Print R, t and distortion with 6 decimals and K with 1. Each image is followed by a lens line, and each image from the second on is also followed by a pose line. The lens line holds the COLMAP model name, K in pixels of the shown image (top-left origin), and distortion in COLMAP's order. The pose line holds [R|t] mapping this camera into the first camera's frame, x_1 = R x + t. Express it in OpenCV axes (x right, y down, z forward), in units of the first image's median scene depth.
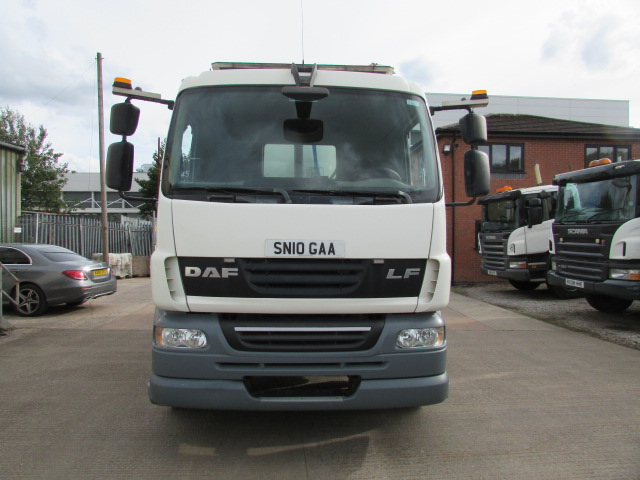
lens RADIAL K [[454.8, 0, 308.1], [0, 454.8, 242.5], [0, 0, 1]] dist [-0.030285, 0.009307]
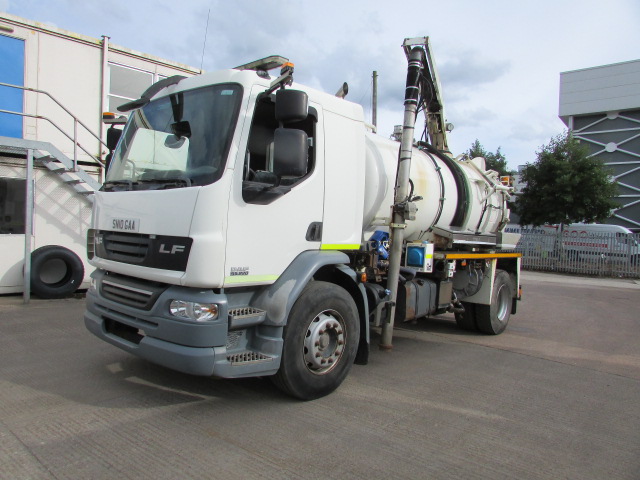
lens RADIAL K [[454.8, 0, 308.1], [0, 454.8, 242.5], [0, 0, 1]] dist [-0.030285, 0.009307]
pose [[0.712840, 0.045875, -0.699824, 1.198319], [-0.051617, 0.998584, 0.012882, 0.018906], [0.699424, 0.026940, 0.714199, 0.415607]]
